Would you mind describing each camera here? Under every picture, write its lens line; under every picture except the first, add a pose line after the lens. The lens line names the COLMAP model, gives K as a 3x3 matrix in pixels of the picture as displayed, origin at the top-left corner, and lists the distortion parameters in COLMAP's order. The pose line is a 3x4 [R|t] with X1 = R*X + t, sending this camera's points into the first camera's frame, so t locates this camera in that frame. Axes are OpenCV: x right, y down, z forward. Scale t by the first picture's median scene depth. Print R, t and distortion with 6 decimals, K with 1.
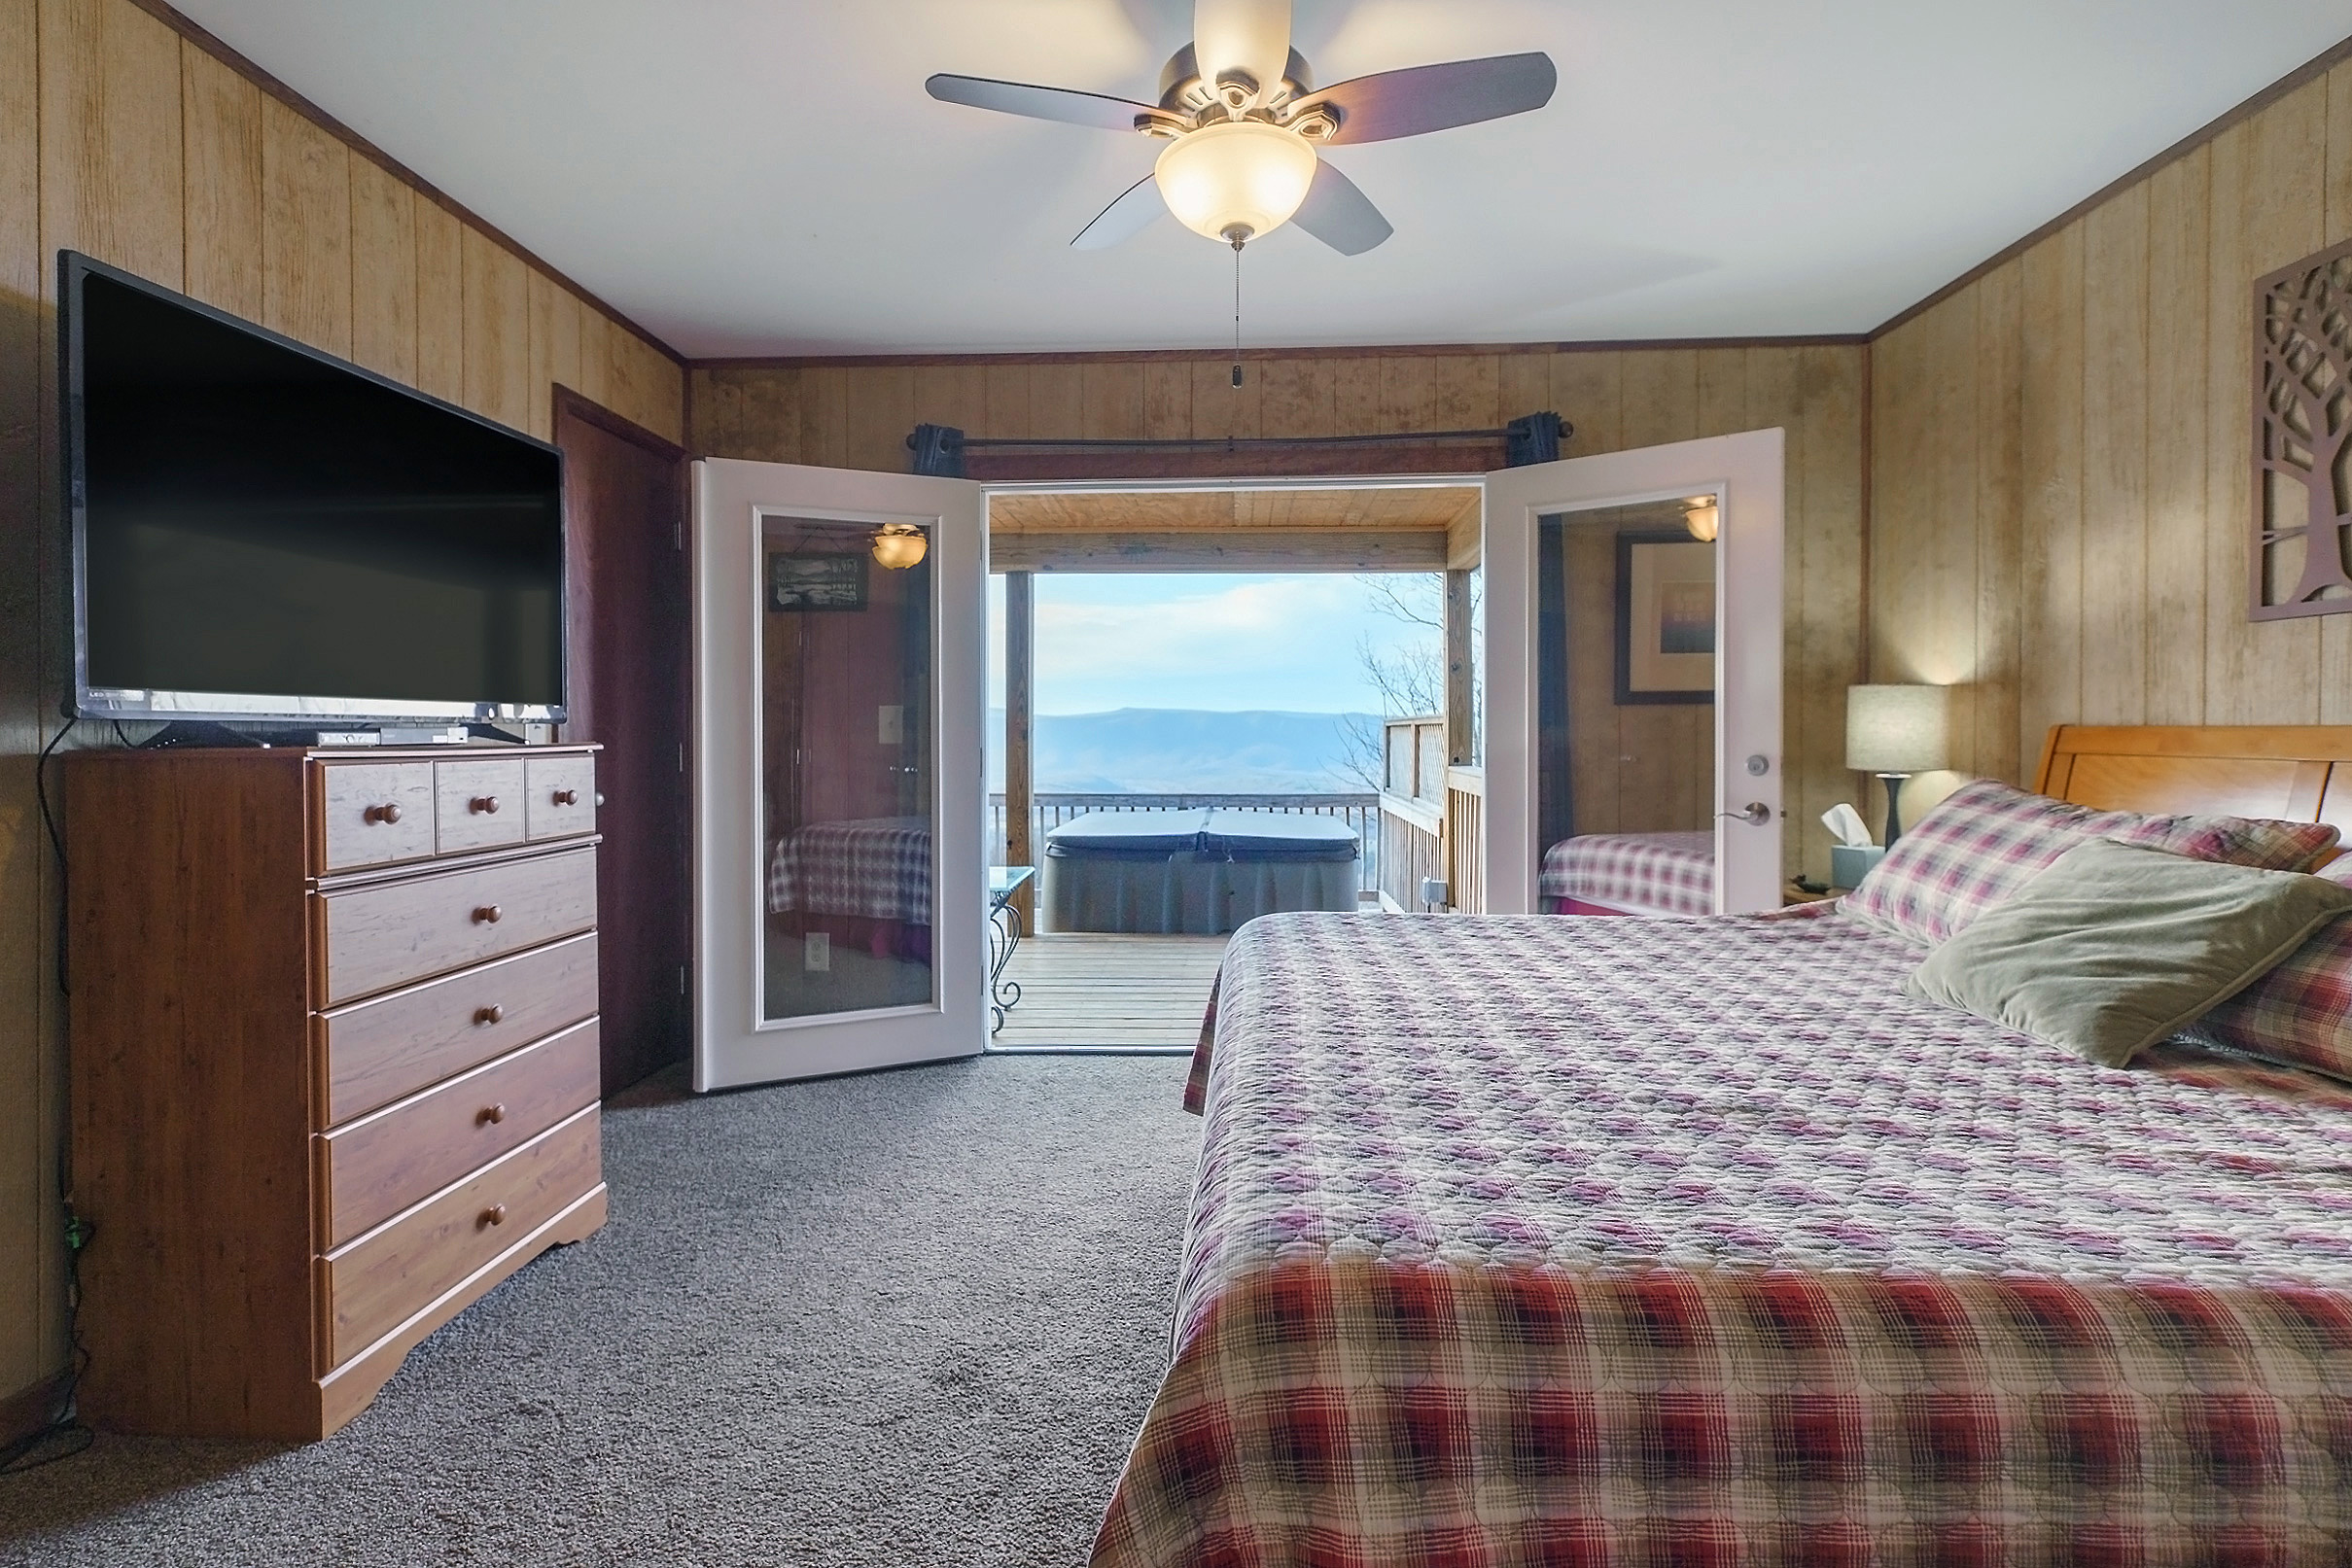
lens RADIAL K [[1094.3, 0, 1201.8], [0, 1094.3, 735.3], [0, 0, 1]] dist [-0.000227, 0.000219]
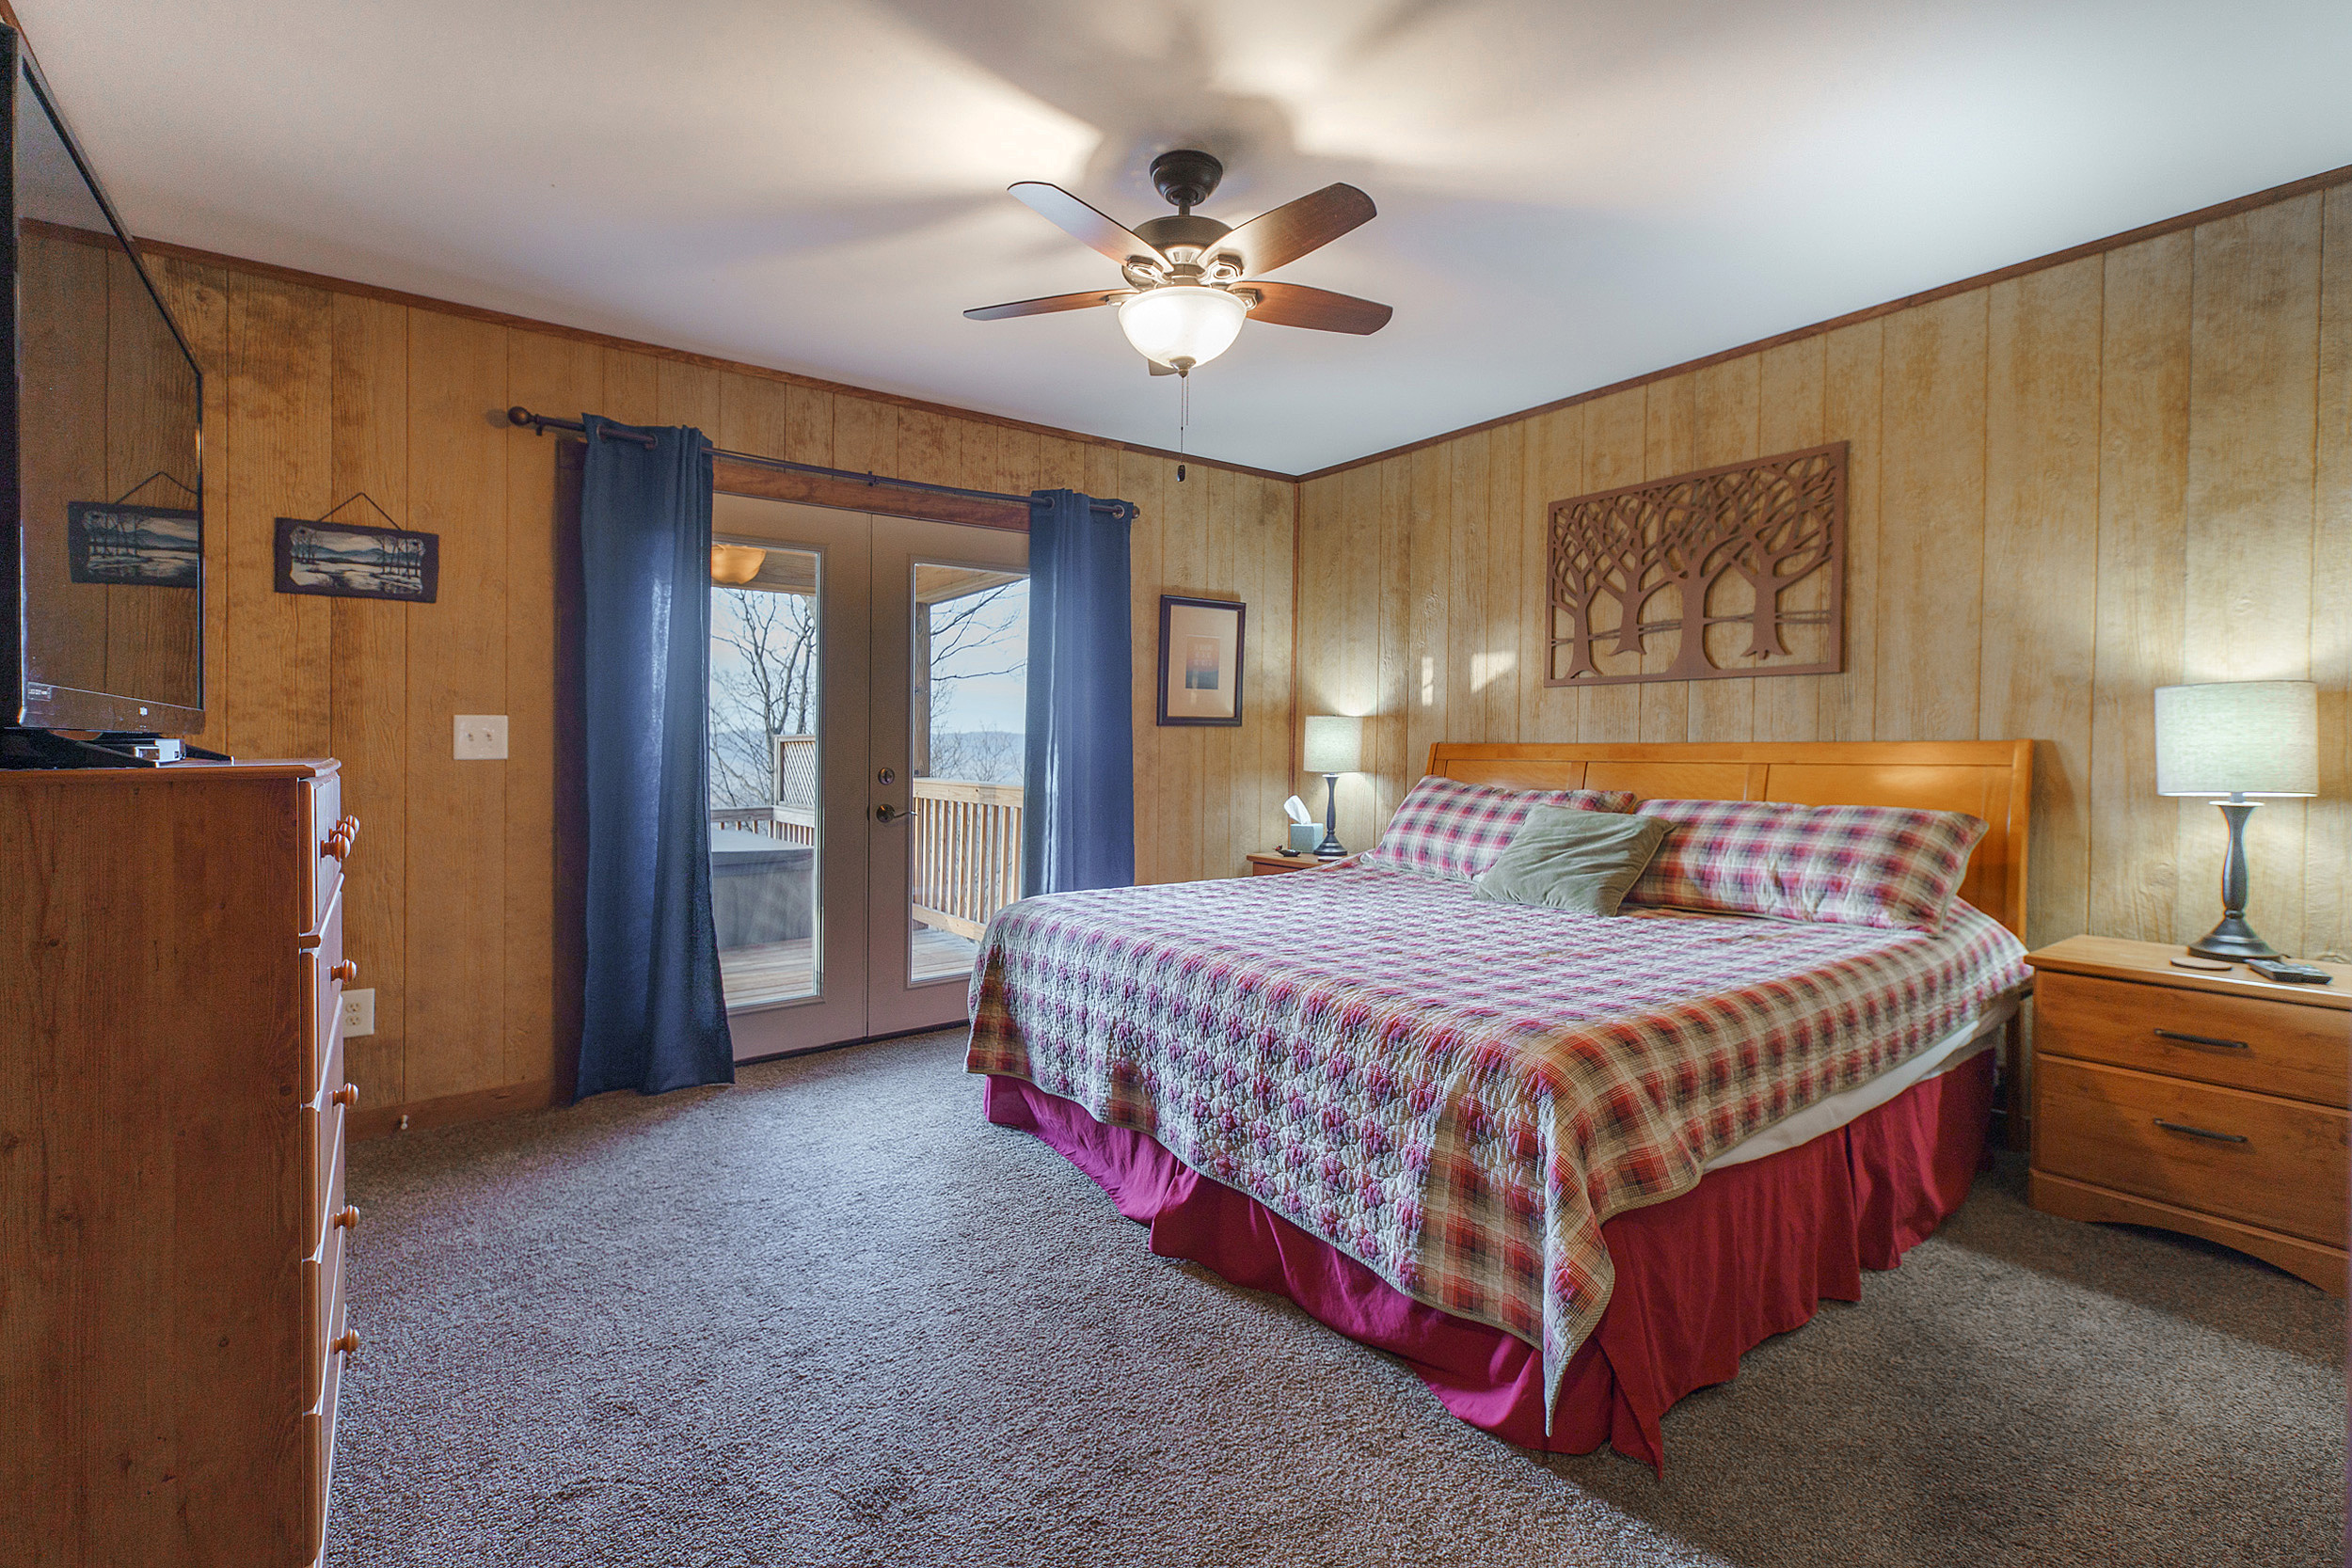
lens RADIAL K [[1031.5, 0, 1175.4], [0, 1031.5, 769.8], [0, 0, 1]] dist [0.000325, 0.000325]
pose [[0.776581, -0.013307, 0.629876, -0.480036], [0.001610, 0.999816, 0.019138, 0.000833], [-0.630015, -0.013849, 0.776460, 0.027041]]
